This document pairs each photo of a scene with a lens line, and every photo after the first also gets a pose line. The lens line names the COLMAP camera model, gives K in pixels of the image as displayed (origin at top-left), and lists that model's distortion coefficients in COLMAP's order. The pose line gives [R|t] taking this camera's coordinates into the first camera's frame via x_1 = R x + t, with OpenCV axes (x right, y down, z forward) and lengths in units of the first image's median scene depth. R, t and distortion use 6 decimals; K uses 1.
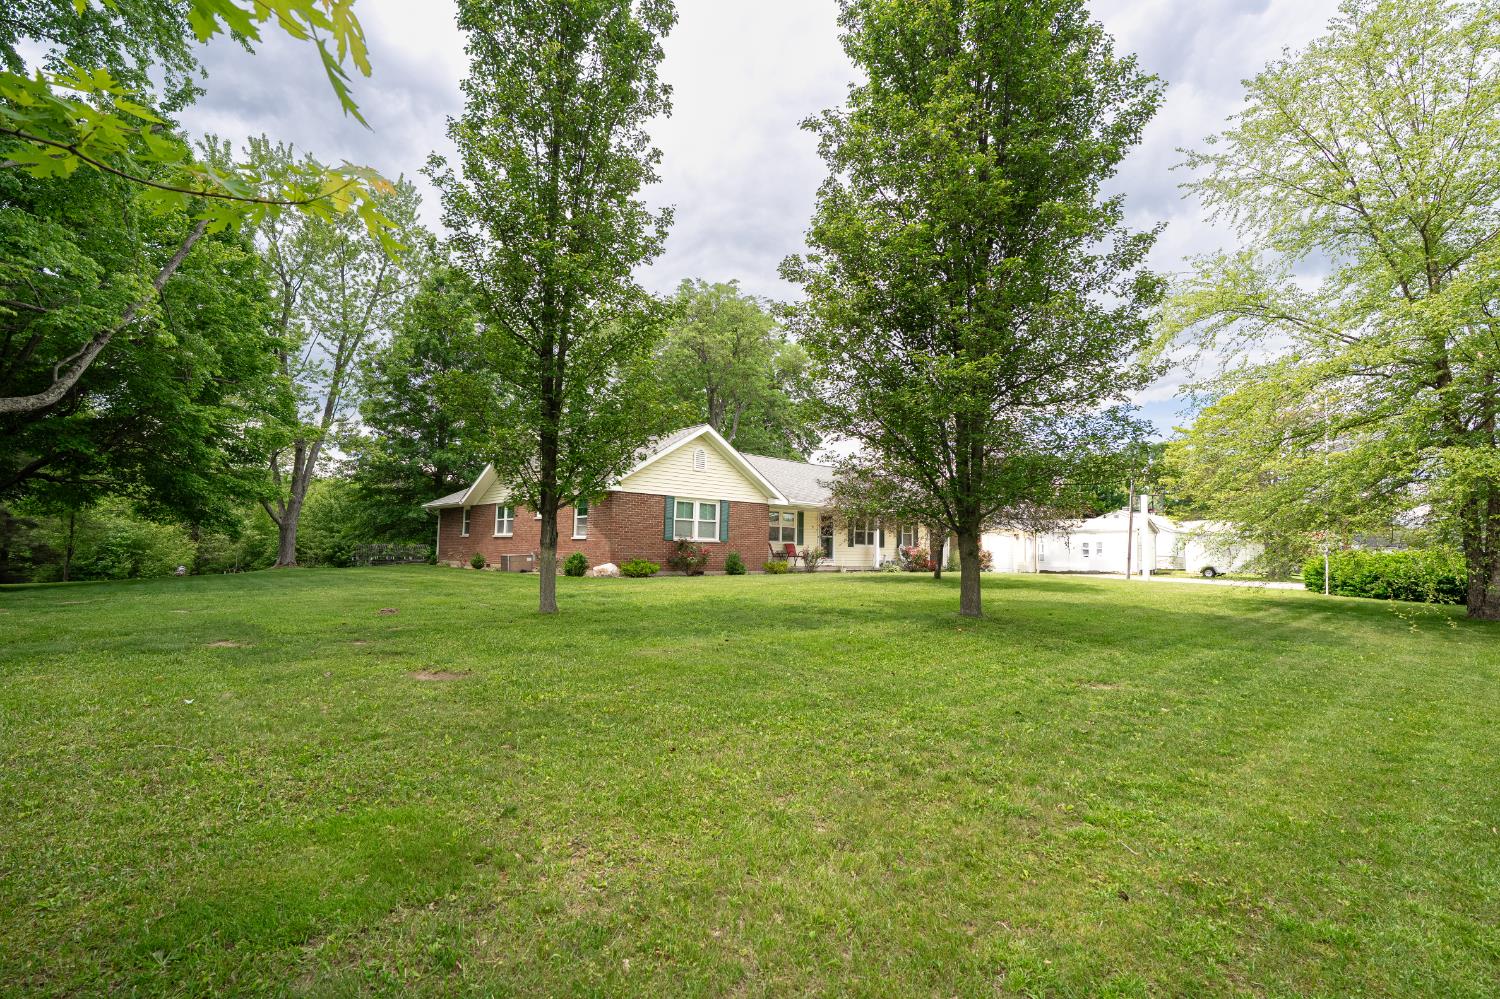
lens RADIAL K [[679.9, 0, 753.5], [0, 679.9, 492.4], [0, 0, 1]] dist [0.000443, 0.000091]
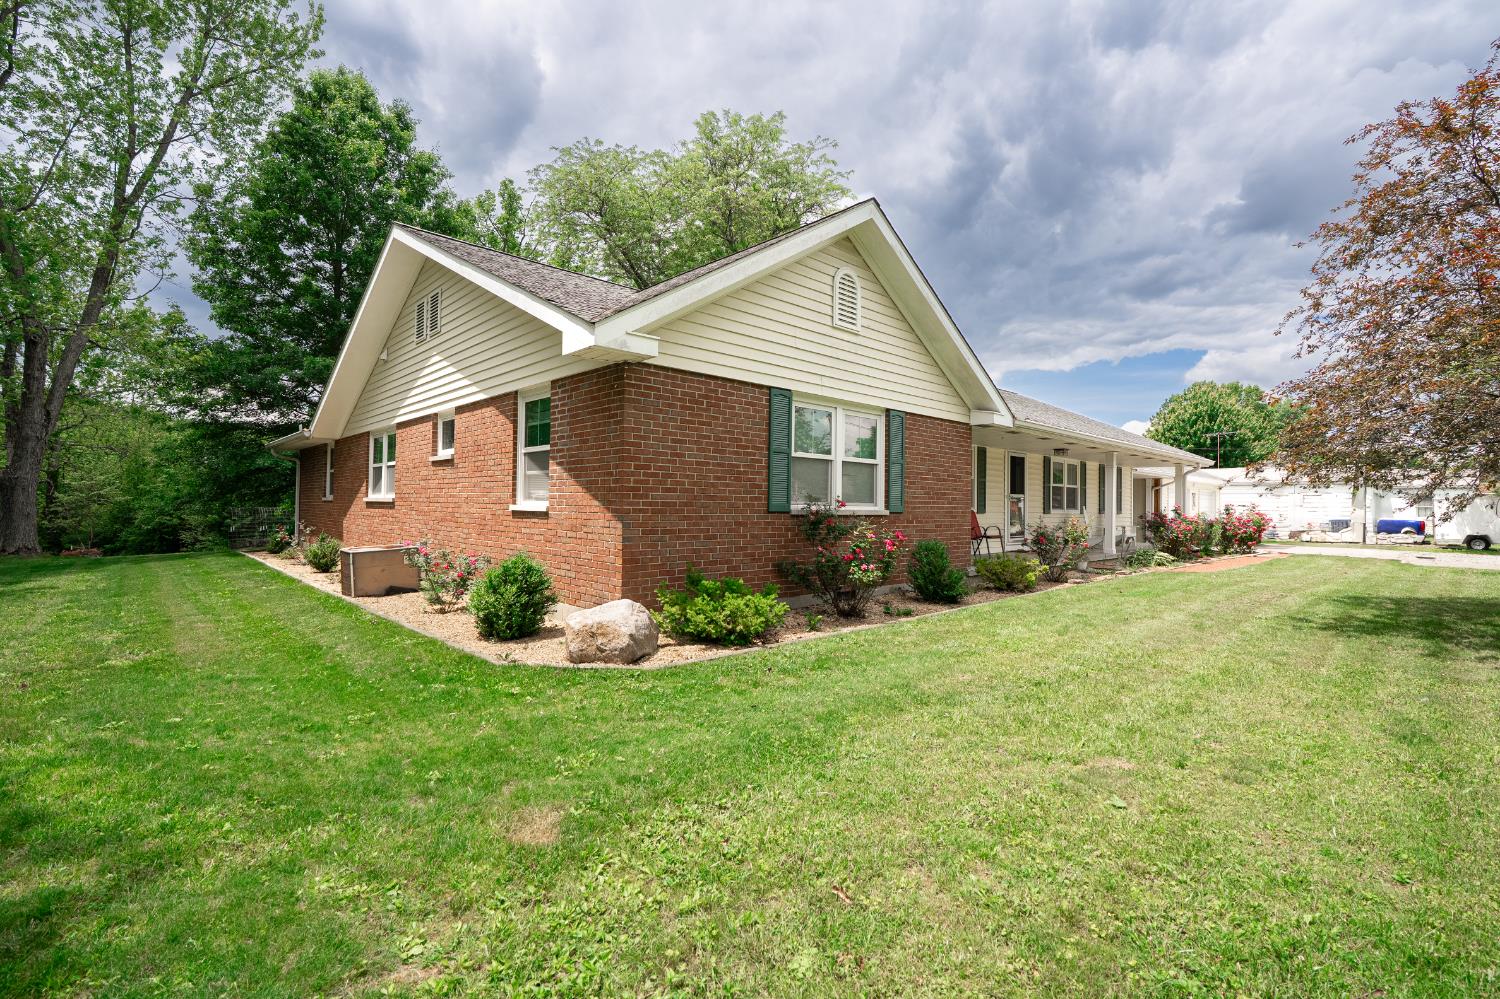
lens RADIAL K [[693.7, 0, 743.1], [0, 693.7, 503.7], [0, 0, 1]] dist [0.000959, 0.000551]
pose [[0.999984, -0.005380, -0.002003, -0.133716], [0.005525, 0.996723, 0.080698, 0.033767], [0.001562, -0.080708, 0.996737, 0.591404]]
